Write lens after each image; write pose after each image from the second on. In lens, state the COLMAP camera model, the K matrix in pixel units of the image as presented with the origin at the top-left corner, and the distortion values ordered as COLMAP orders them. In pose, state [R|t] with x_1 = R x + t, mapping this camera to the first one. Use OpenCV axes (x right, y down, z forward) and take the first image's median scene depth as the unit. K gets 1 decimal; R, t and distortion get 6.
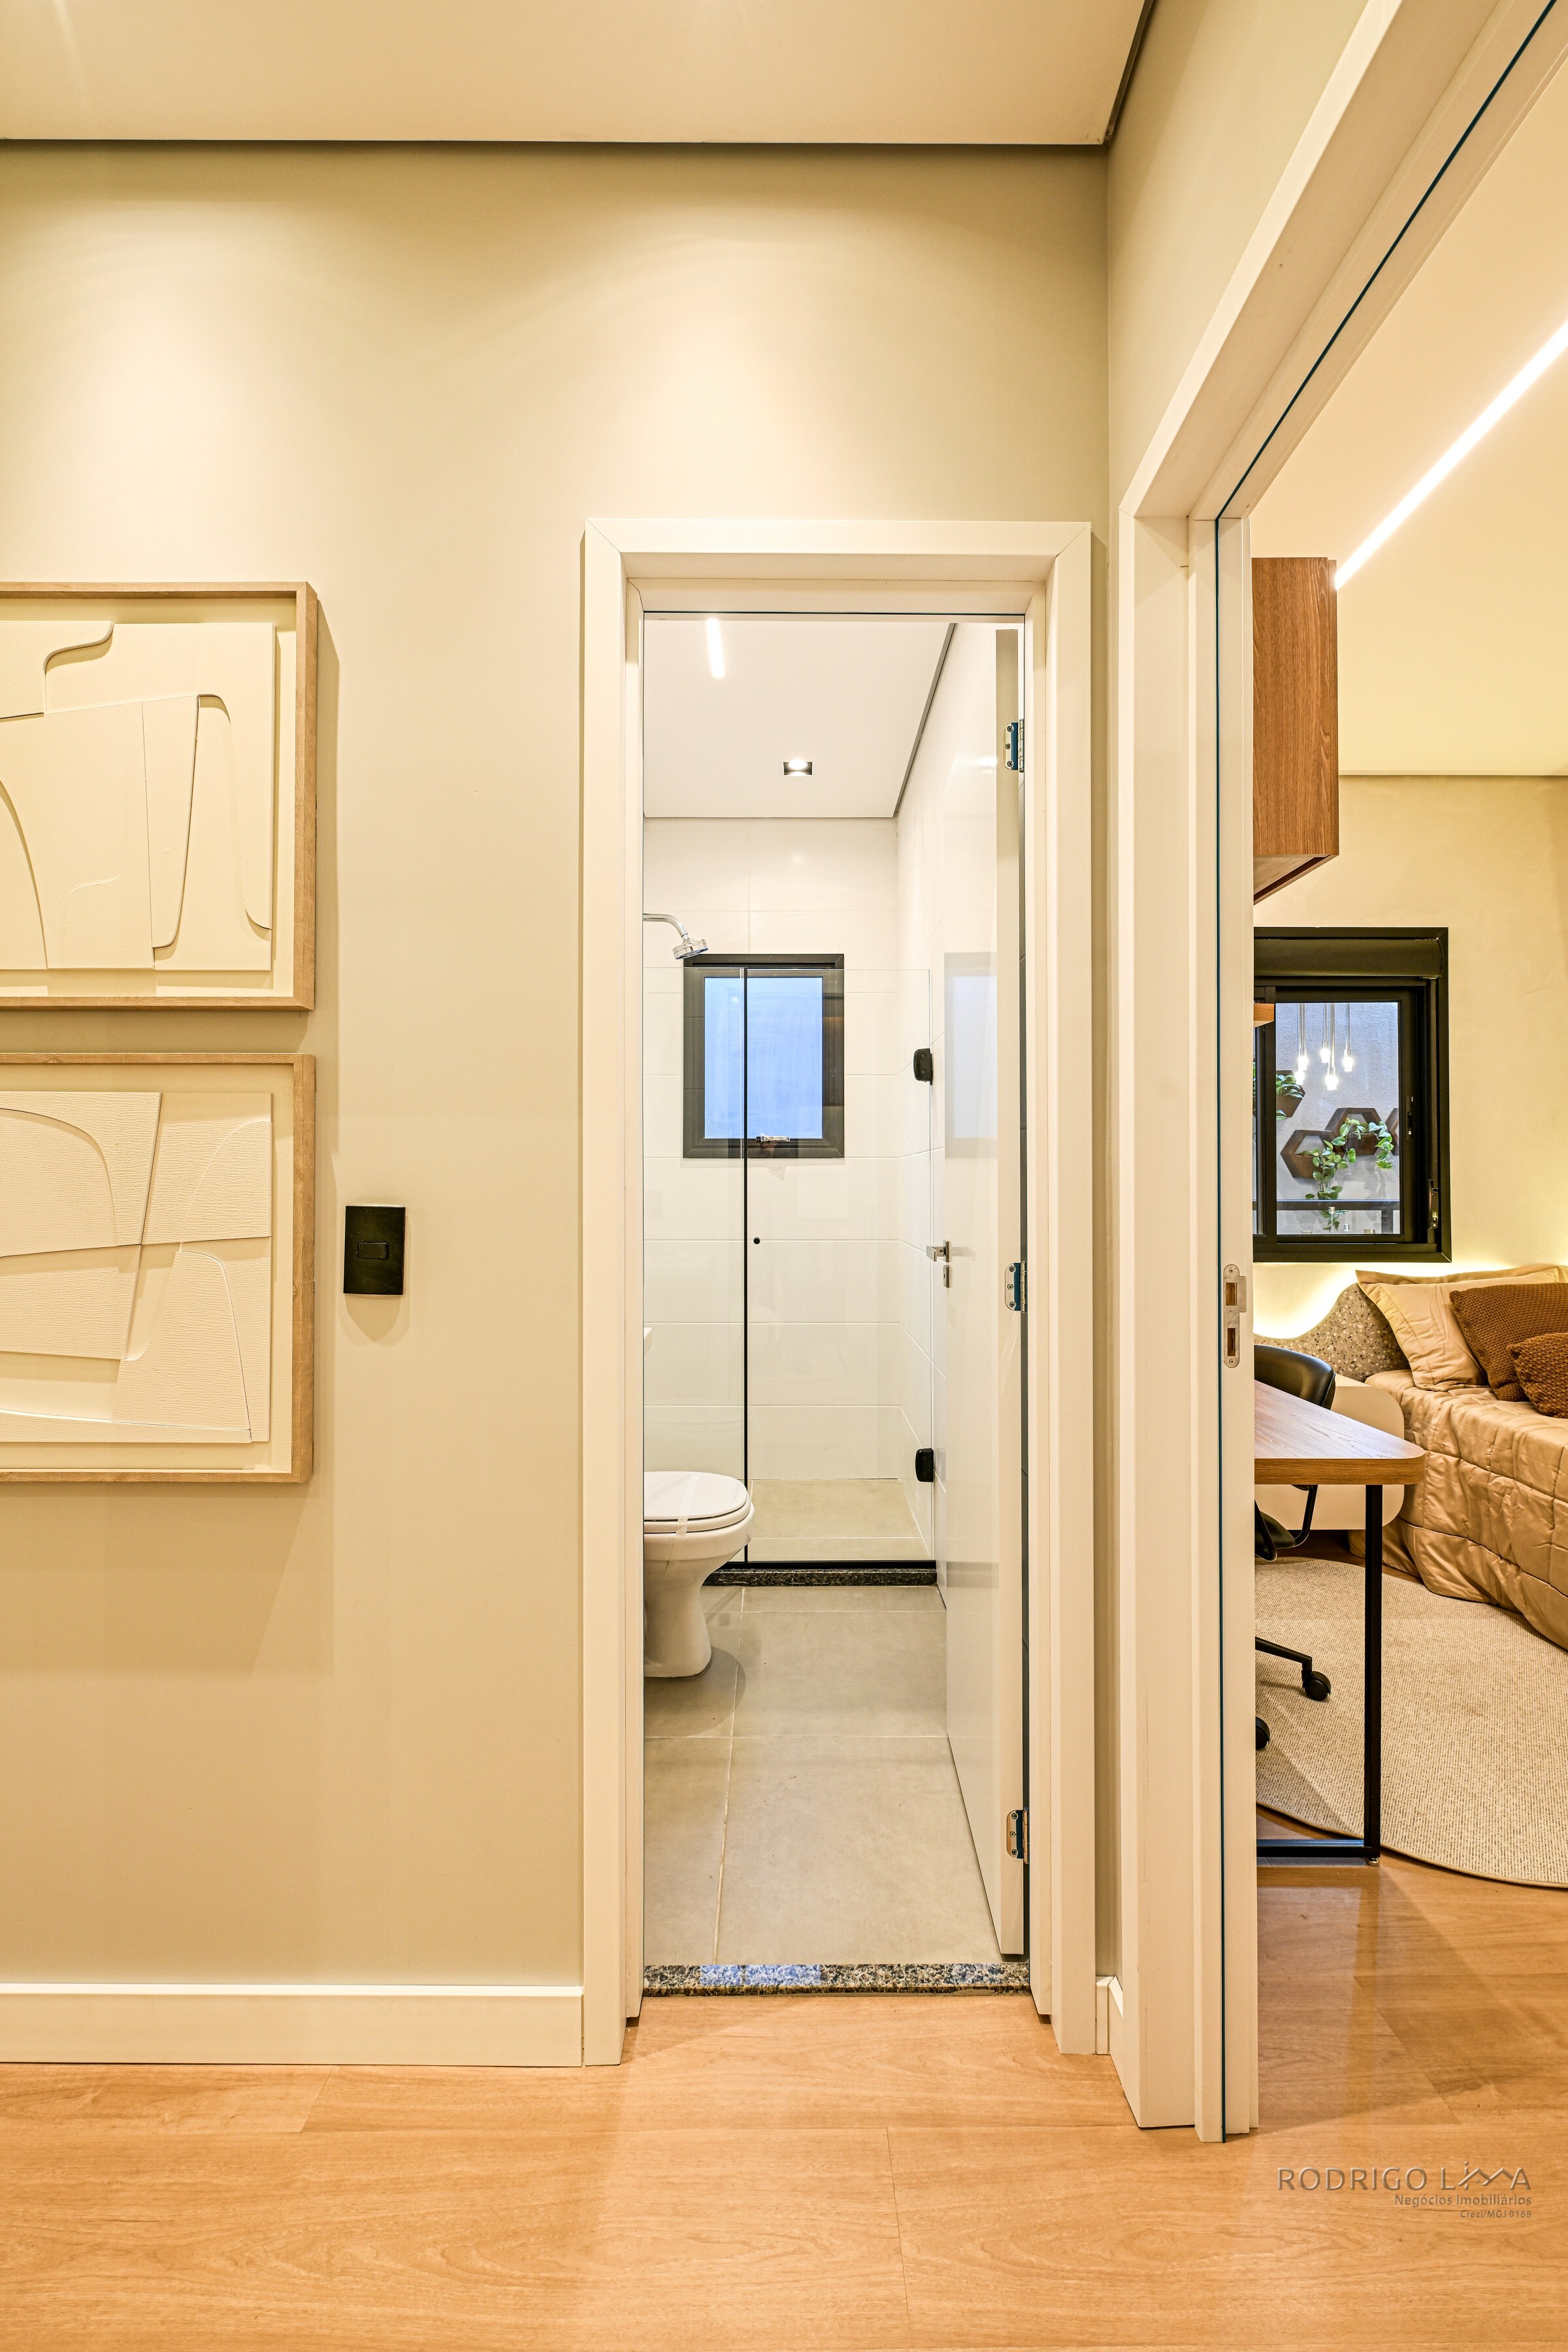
lens RADIAL K [[921.9, 0, 788.2], [0, 921.9, 1175.5], [0, 0, 1]] dist [-0.001934, -0.000222]
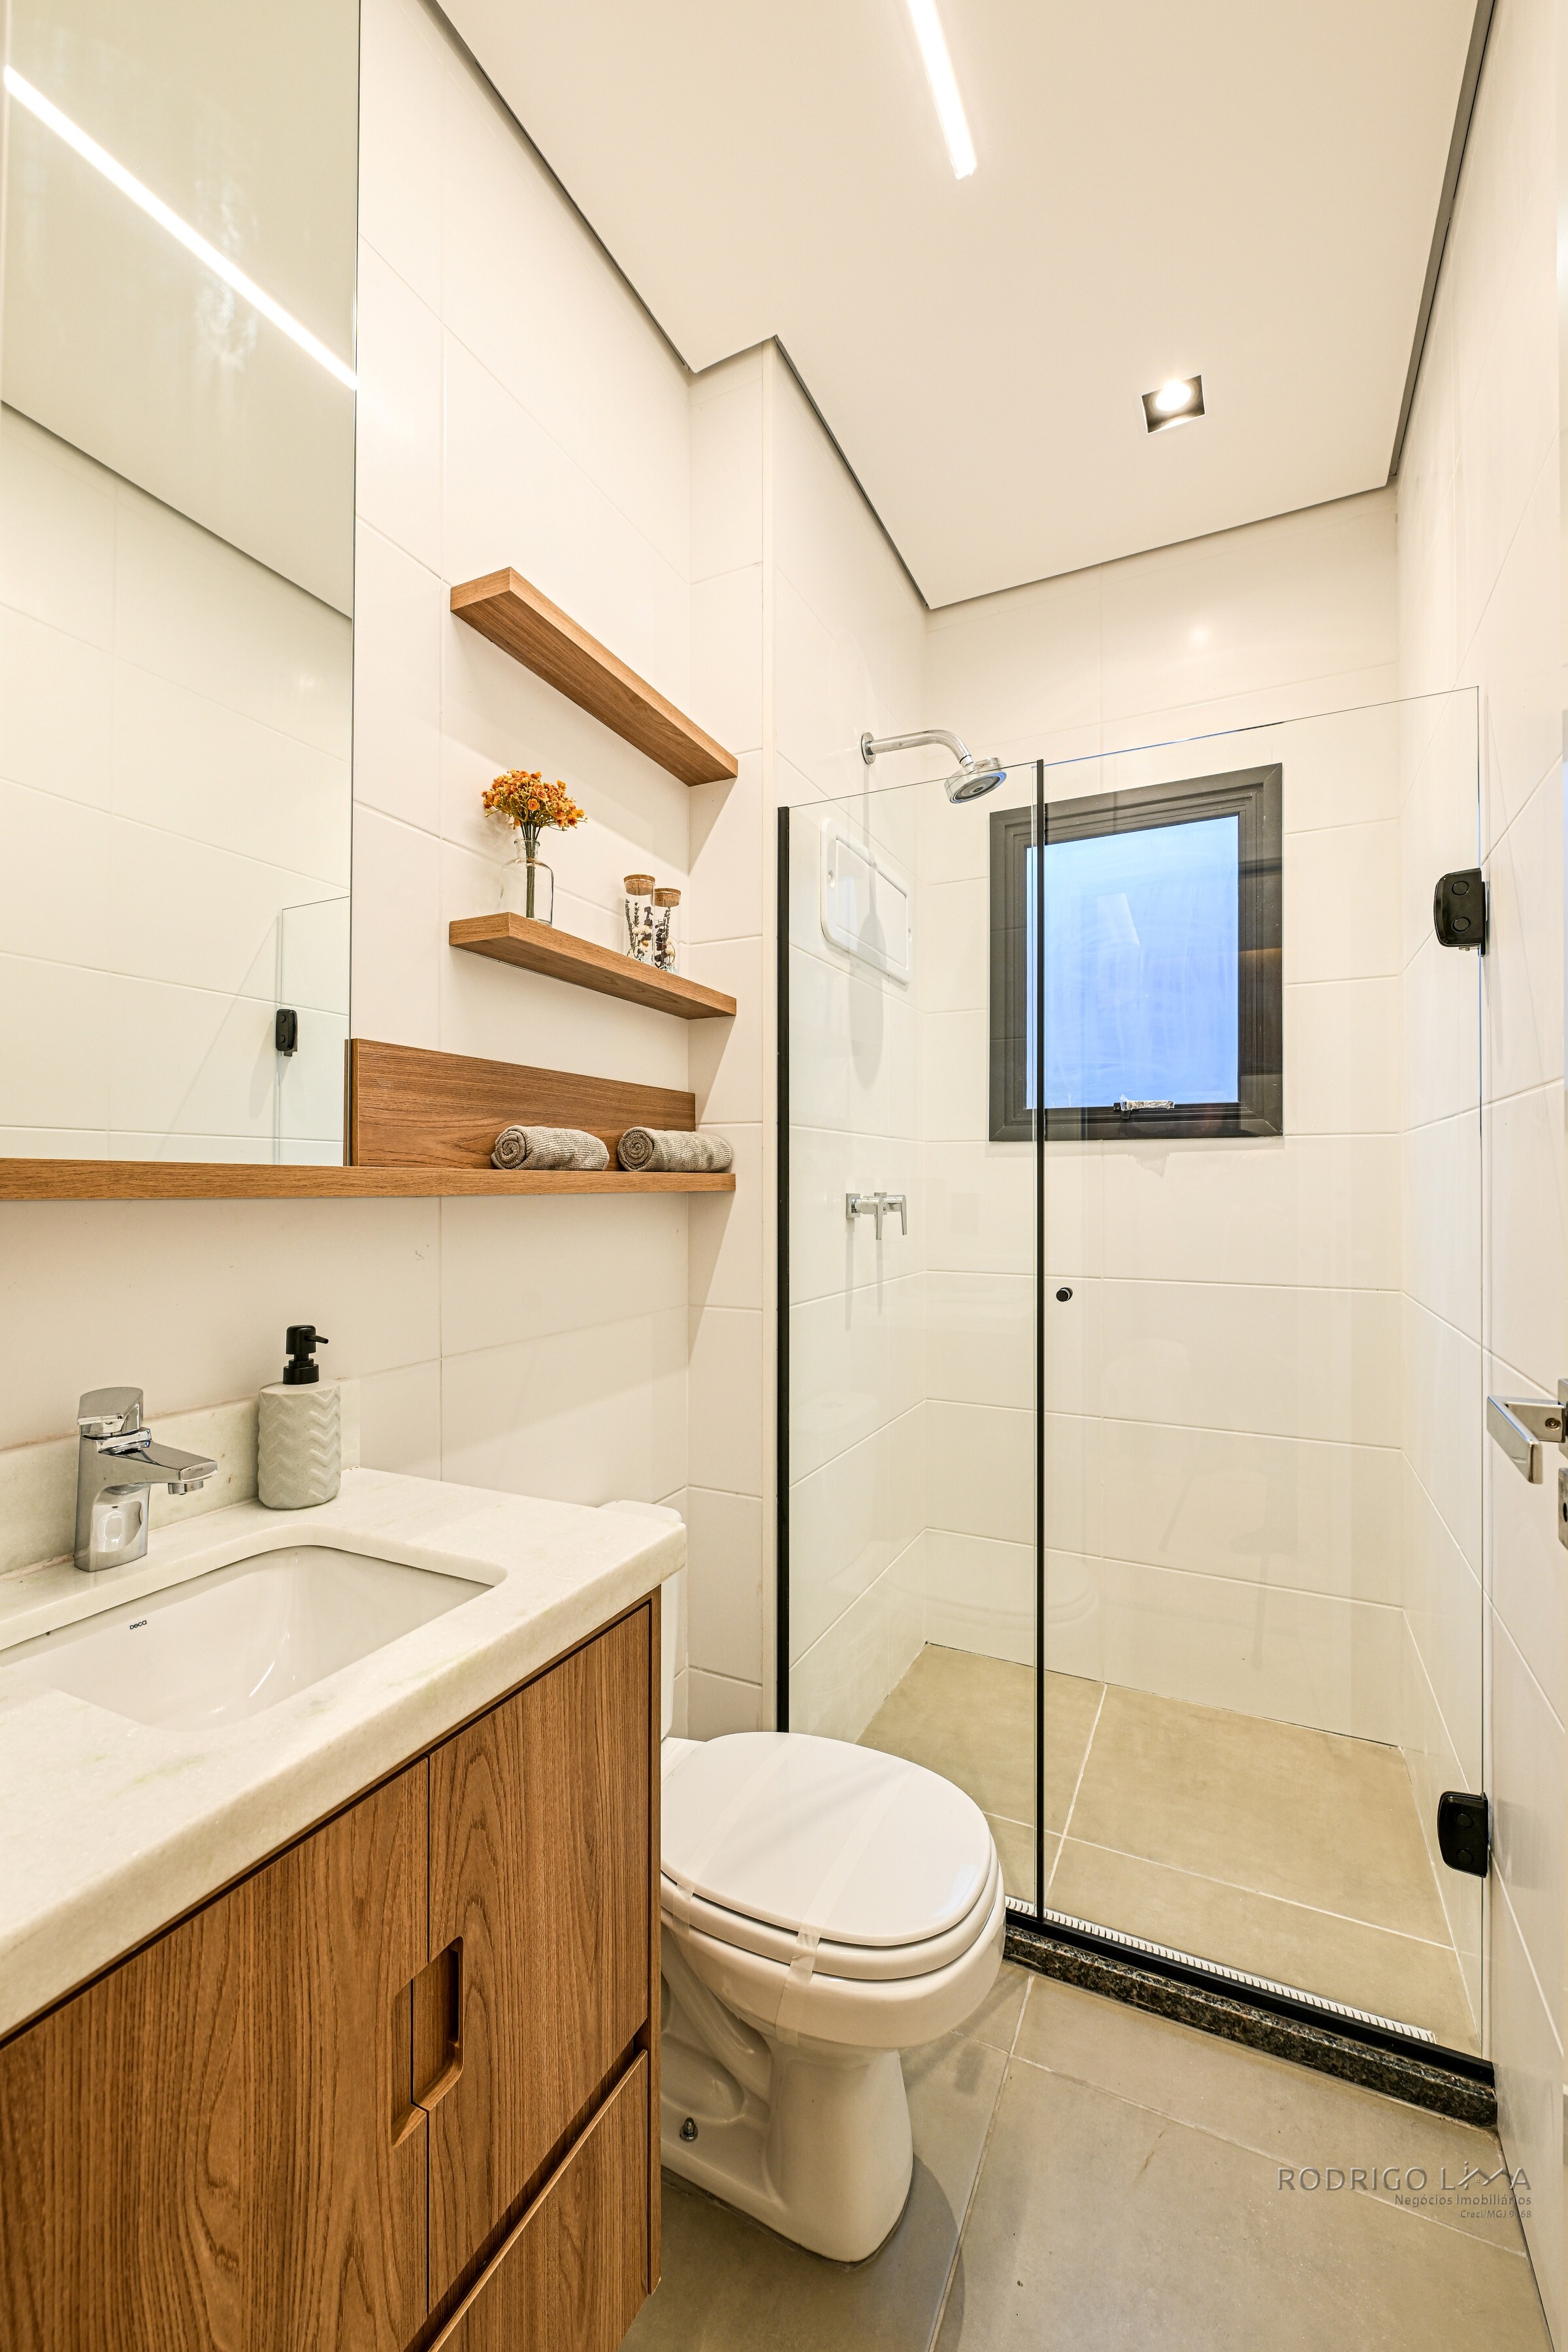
lens RADIAL K [[941.9, 0, 784.0], [0, 941.9, 1176.0], [0, 0, 1]] dist [-0.003901, 0.000059]
pose [[0.890648, 0.000124, -0.454693, 0.057946], [0.002208, 0.999987, 0.004599, 0.001688], [0.454687, -0.005100, 0.890636, 0.418796]]
